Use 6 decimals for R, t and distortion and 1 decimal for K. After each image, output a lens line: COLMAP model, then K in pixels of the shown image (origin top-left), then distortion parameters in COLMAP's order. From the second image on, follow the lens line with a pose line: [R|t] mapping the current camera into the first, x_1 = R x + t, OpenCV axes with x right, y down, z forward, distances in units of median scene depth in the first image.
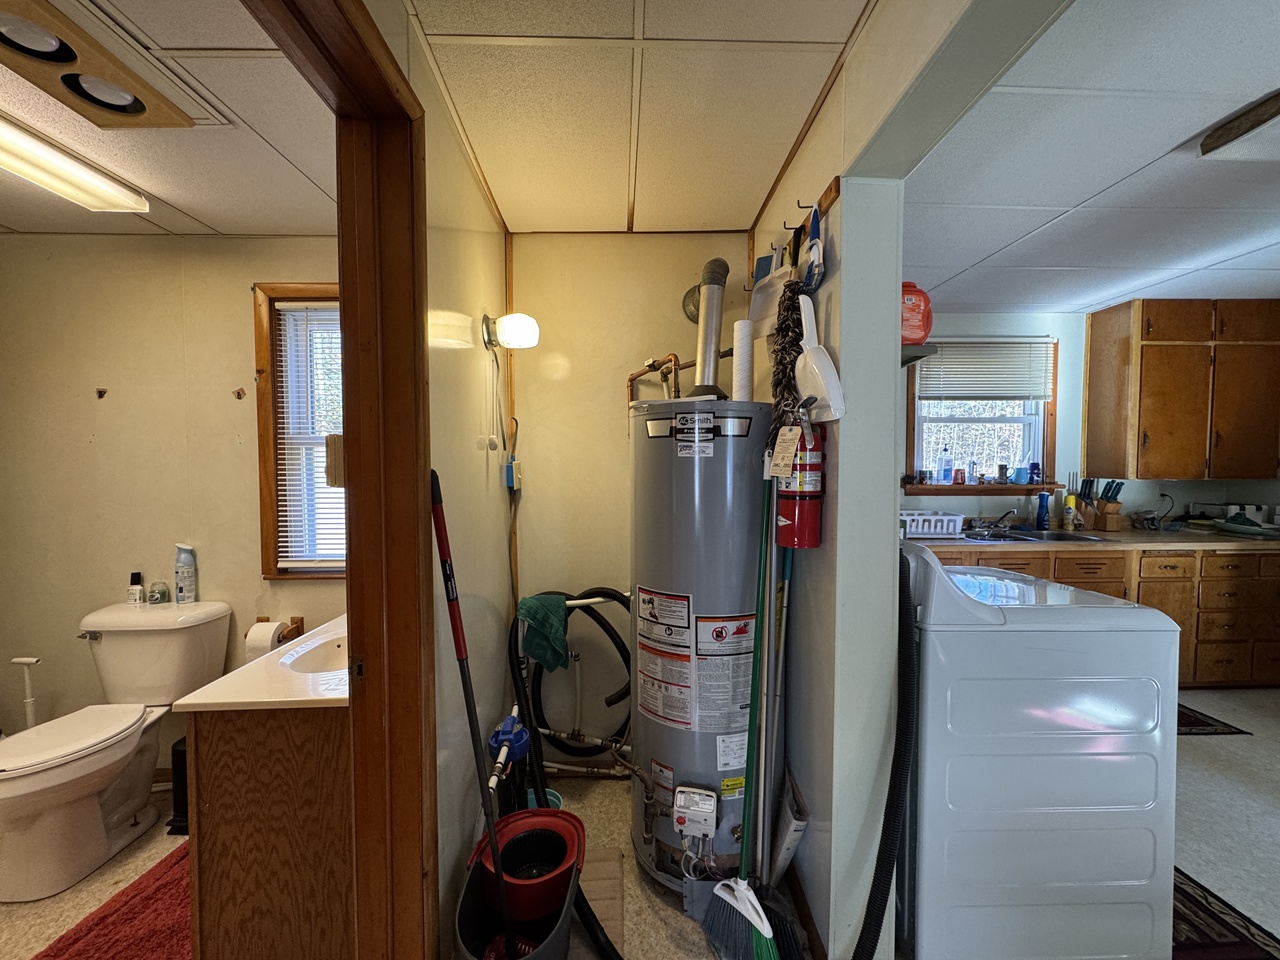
lens RADIAL K [[509.4, 0, 633.2], [0, 509.4, 479.6], [0, 0, 1]] dist [-0.000855, 0.000670]
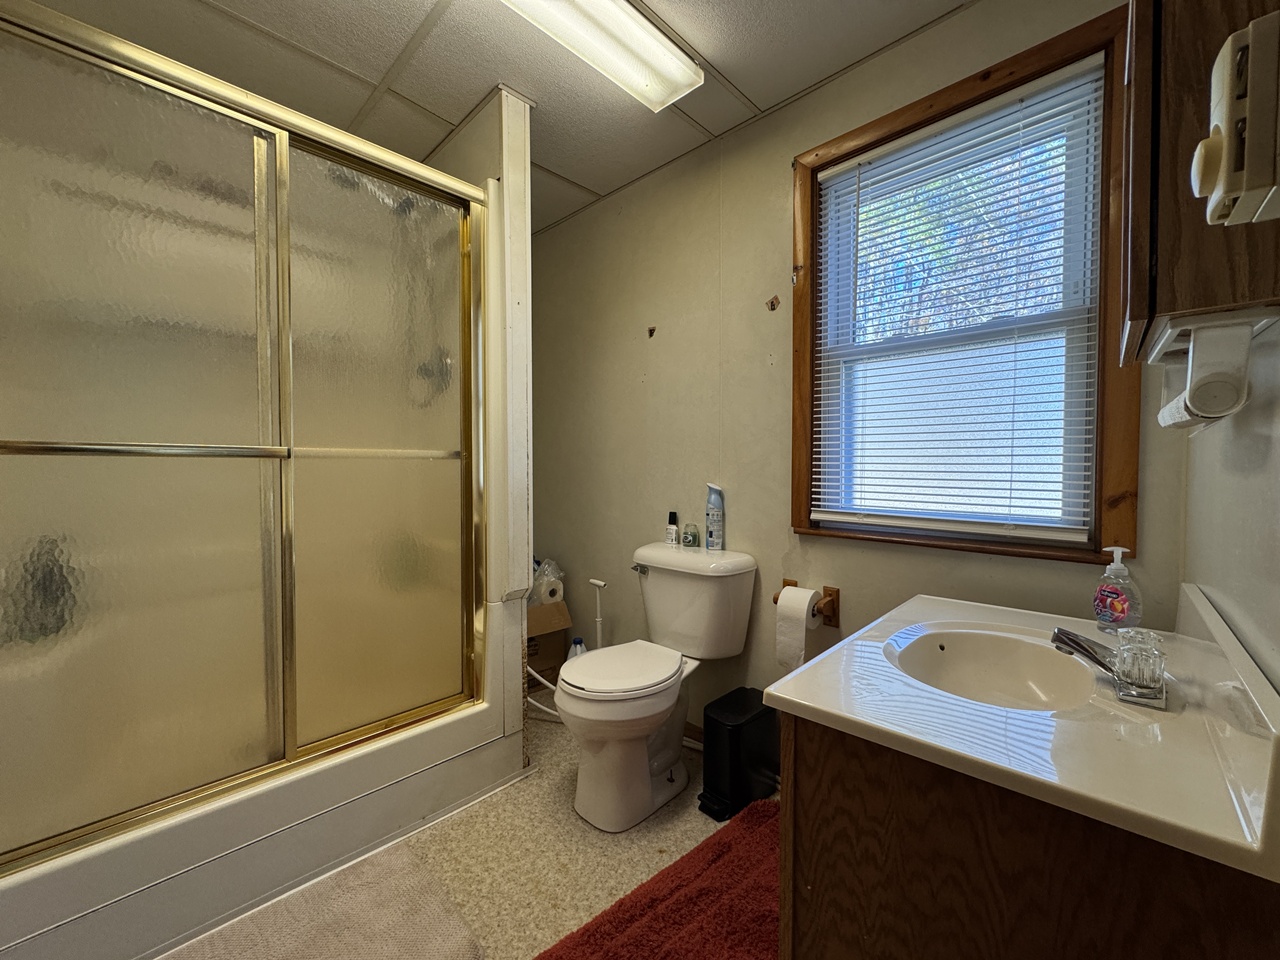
lens RADIAL K [[509.4, 0, 640.3], [0, 509.4, 477.1], [0, 0, 1]] dist [-0.000855, 0.000670]
pose [[0.707854, 0.024570, -0.705931, -0.357450], [-0.023679, 0.999659, 0.011049, 0.112878], [0.705962, 0.008895, 0.708194, 0.285753]]
